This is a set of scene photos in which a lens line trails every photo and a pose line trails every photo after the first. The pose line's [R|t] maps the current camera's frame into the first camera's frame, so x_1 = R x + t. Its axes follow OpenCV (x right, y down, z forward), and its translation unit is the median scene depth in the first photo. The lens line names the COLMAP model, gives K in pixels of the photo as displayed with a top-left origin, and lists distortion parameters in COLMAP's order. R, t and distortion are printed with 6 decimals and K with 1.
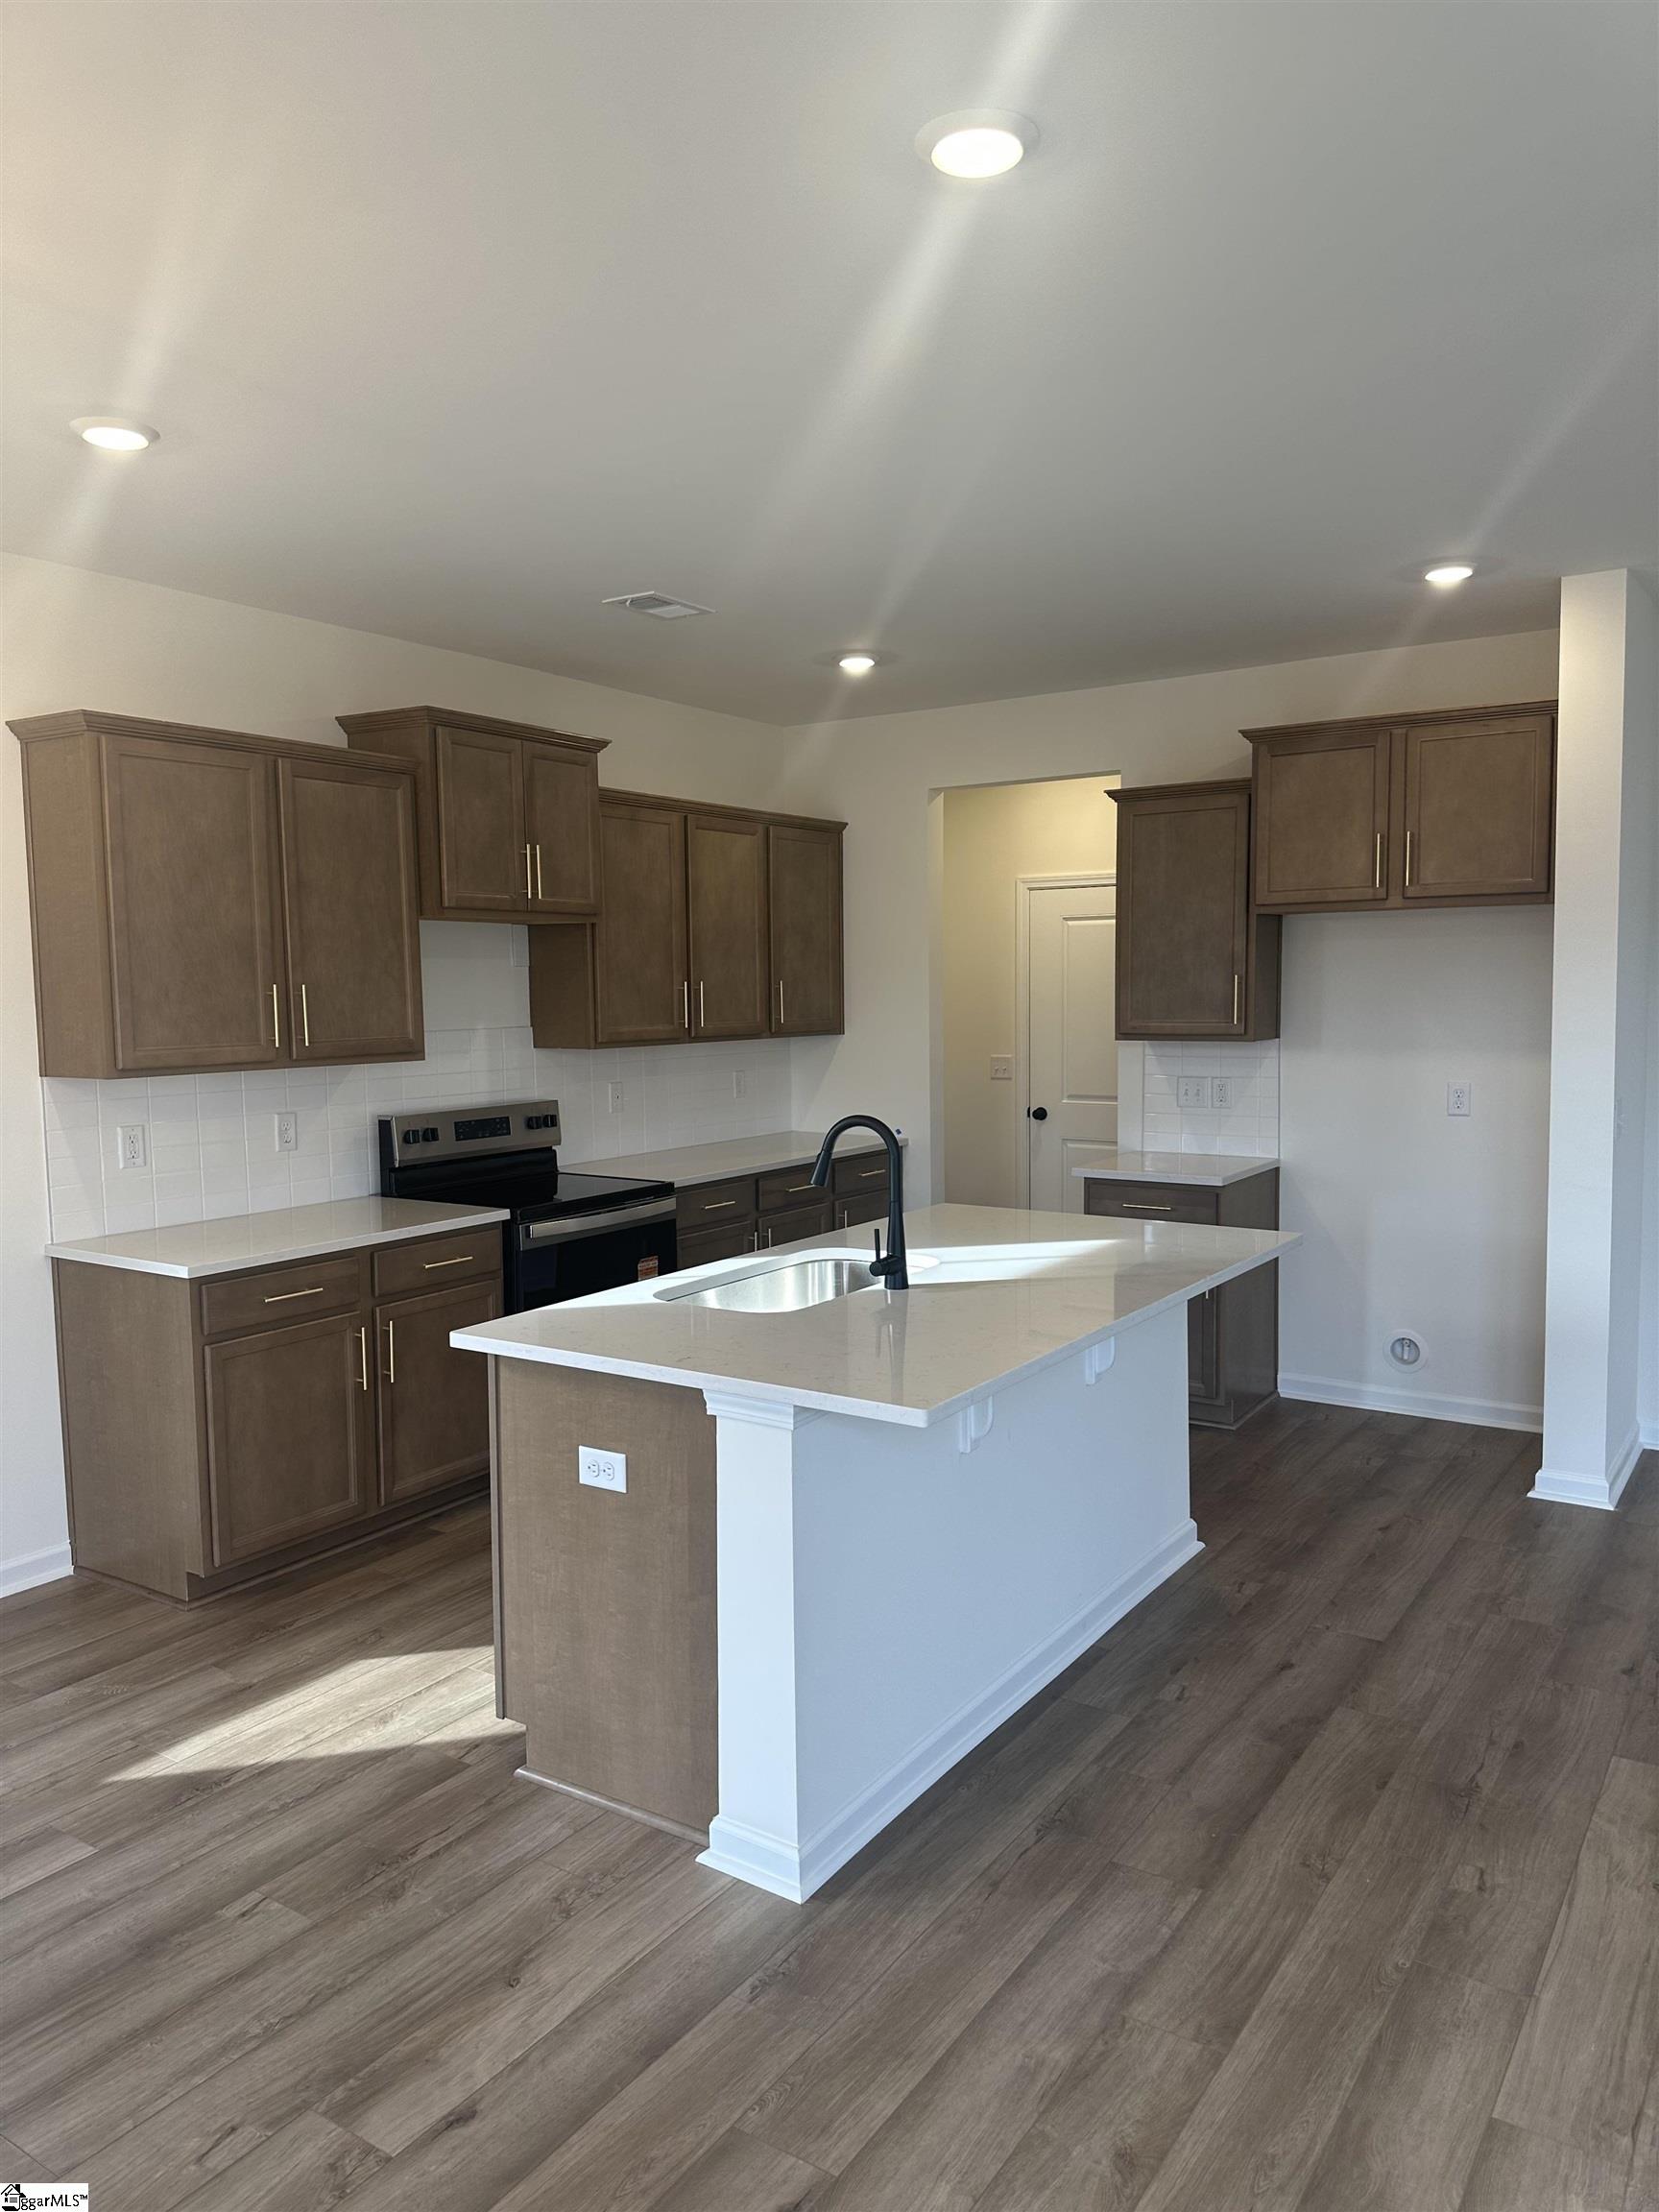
lens RADIAL K [[1569.3, 0, 850.0], [0, 1569.3, 1113.0], [0, 0, 1]] dist [0.039795, -0.019858]
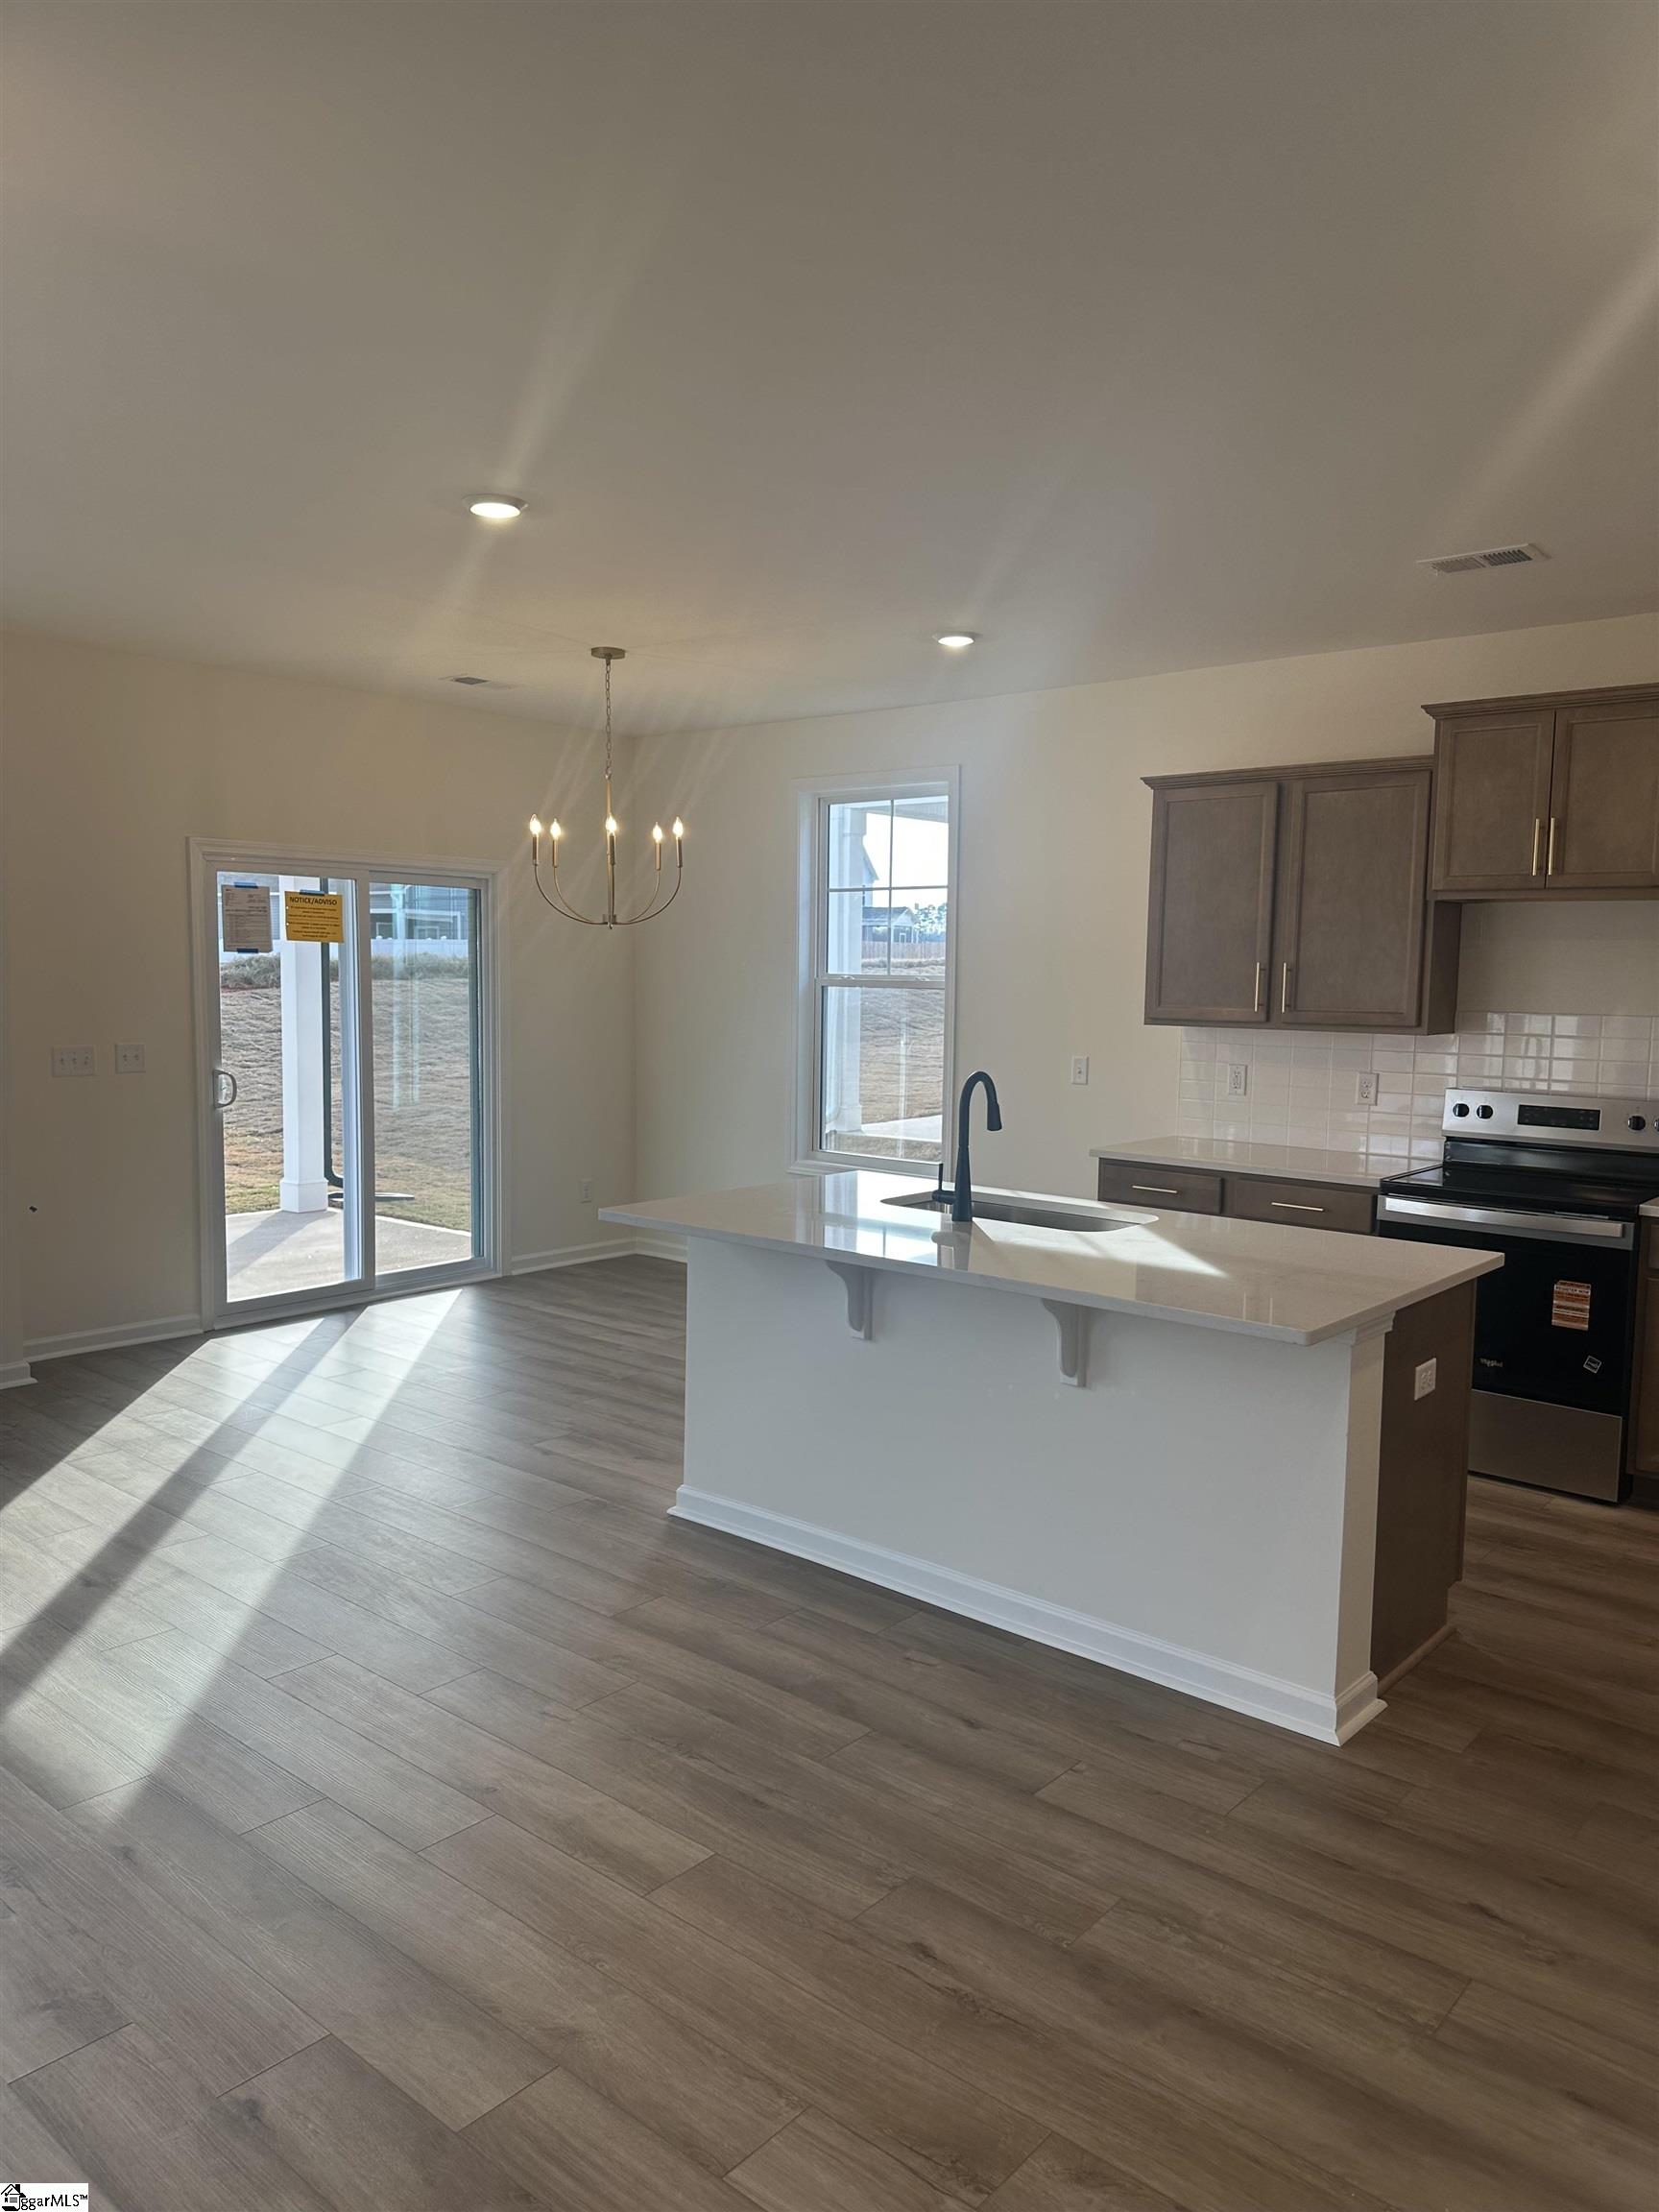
lens RADIAL K [[1569.3, 0, 847.9], [0, 1569.3, 1118.5], [0, 0, 1]] dist [0.039795, -0.019858]
pose [[-0.135129, 0.099201, -0.985850, 1.166867], [-0.102036, 0.988292, 0.113433, -0.082243], [0.985560, 0.115920, -0.123425, 1.037374]]
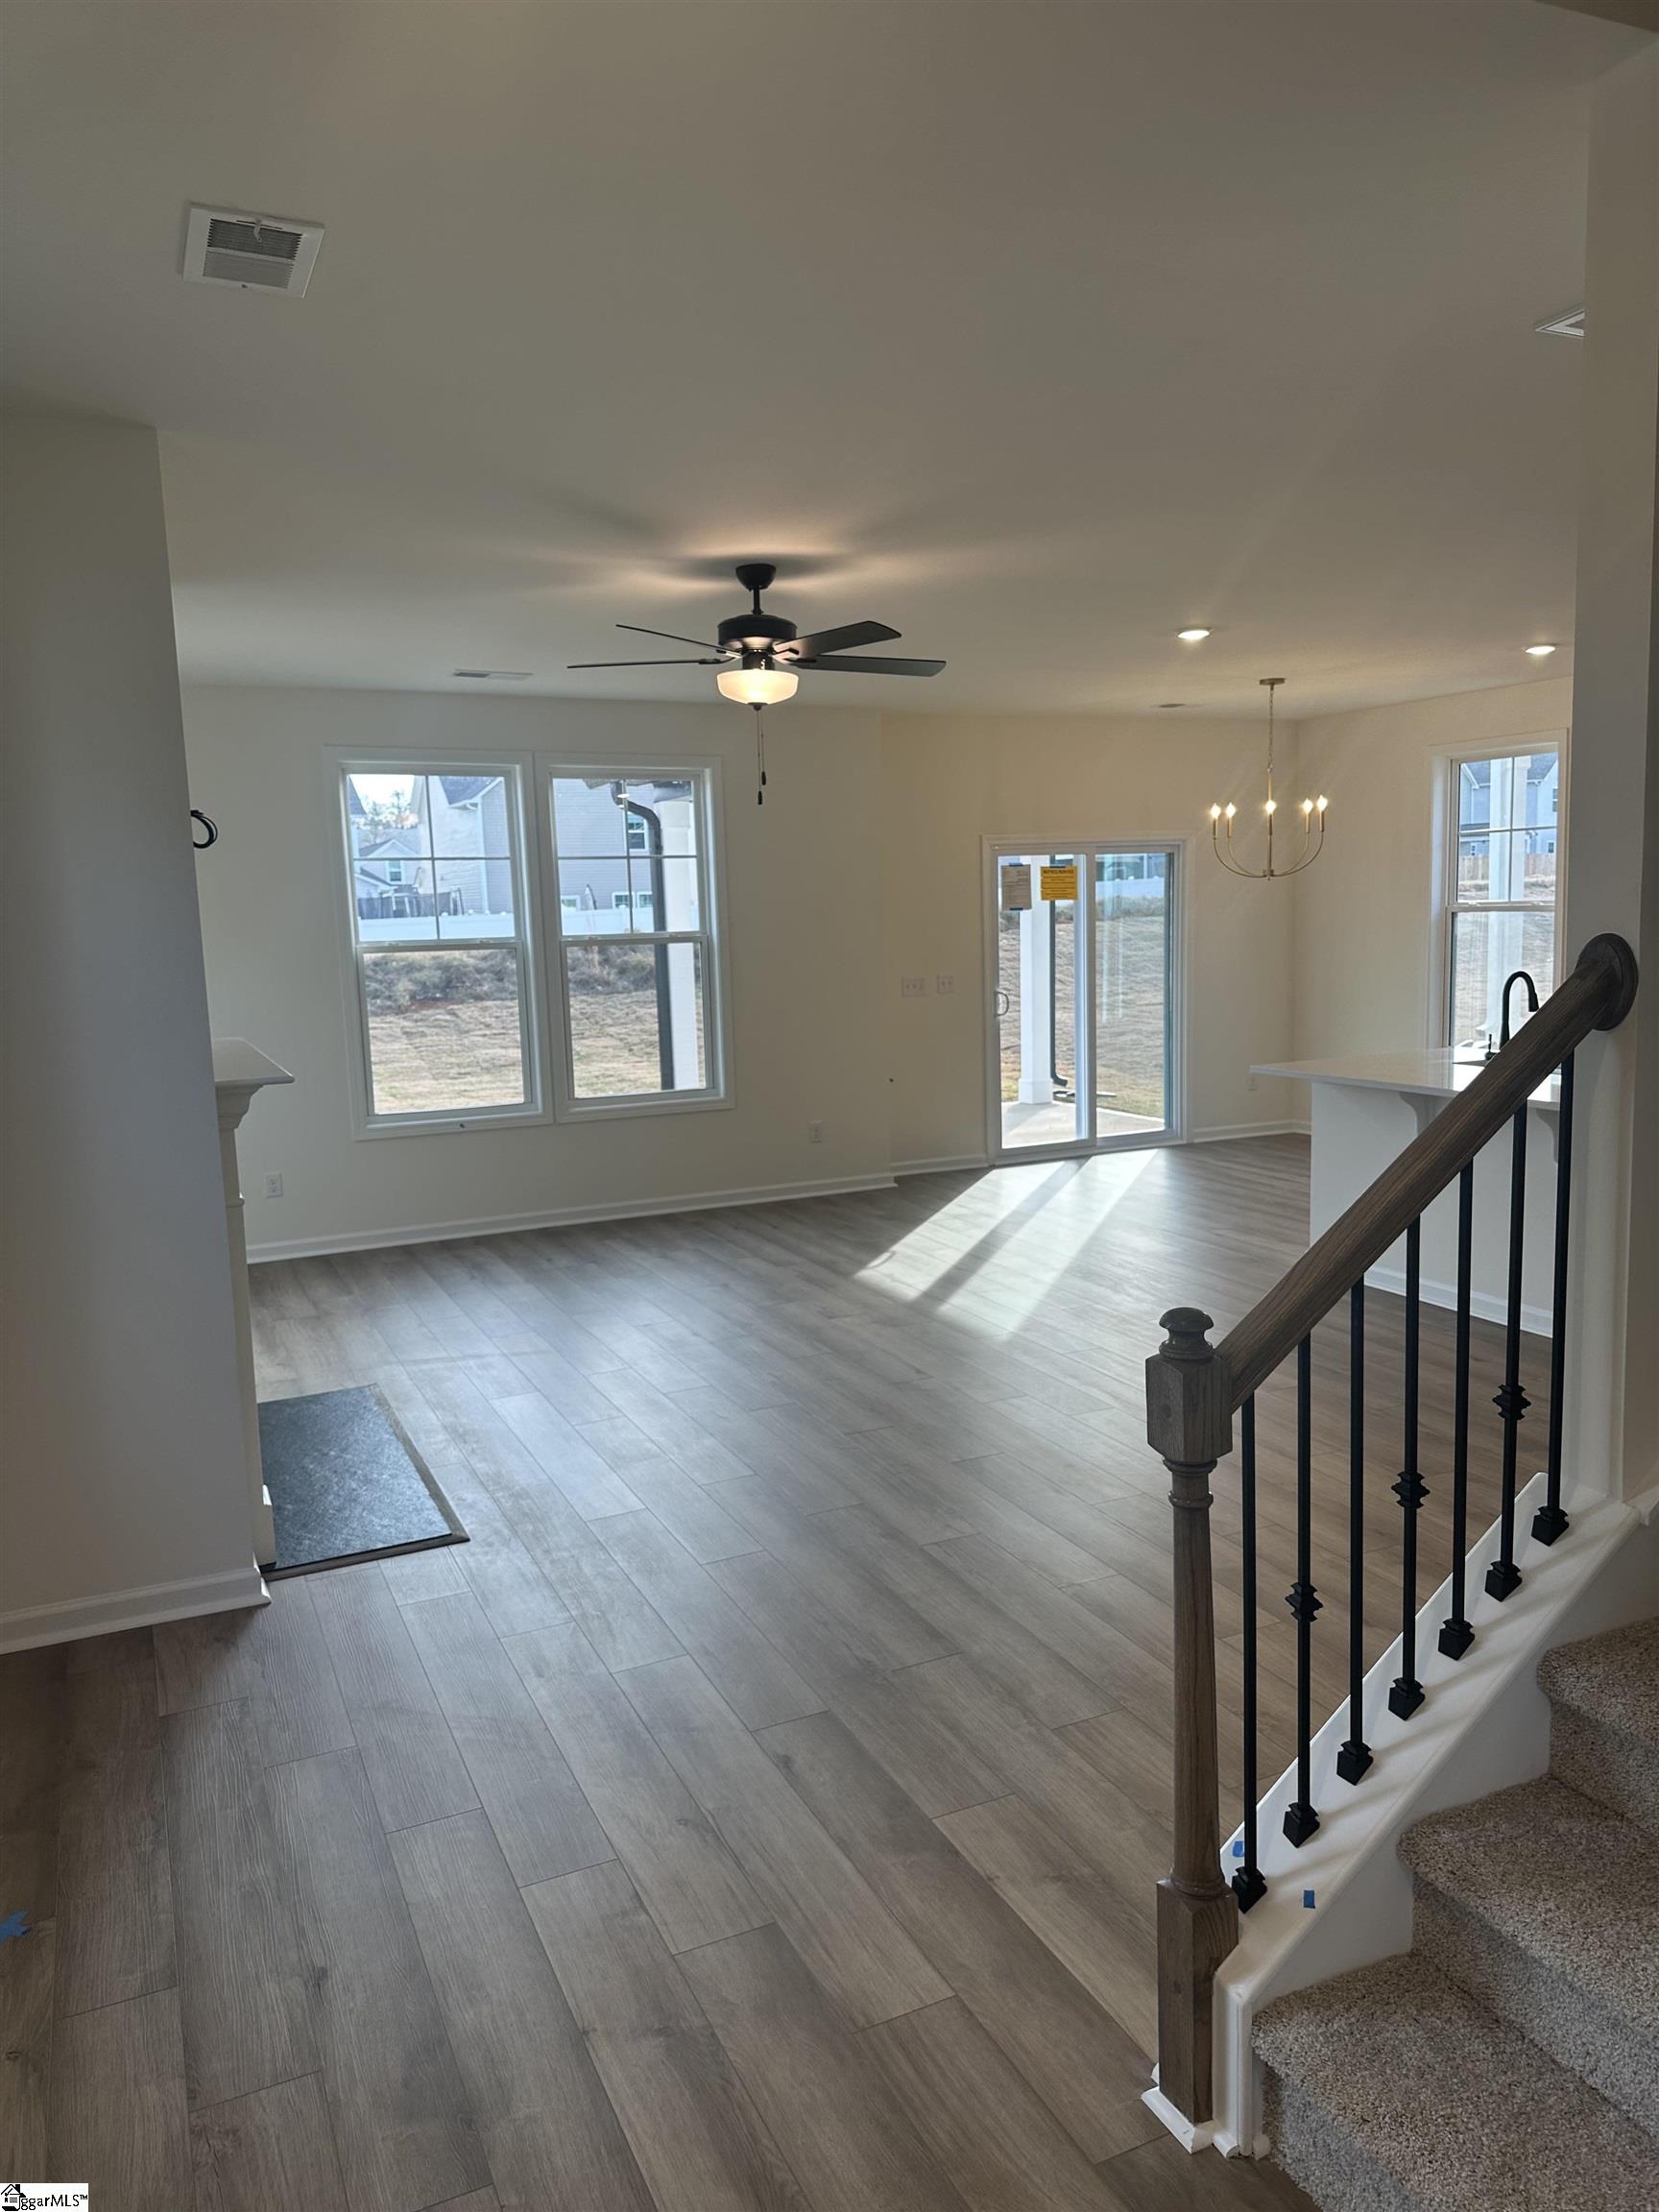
lens RADIAL K [[1569.3, 0, 813.1], [0, 1569.3, 1117.2], [0, 0, 1]] dist [0.039795, -0.019858]
pose [[-0.547756, 0.132009, -0.826158, 1.875947], [-0.038827, 0.982399, 0.182717, -0.122512], [0.835736, 0.132162, -0.532990, 1.284915]]
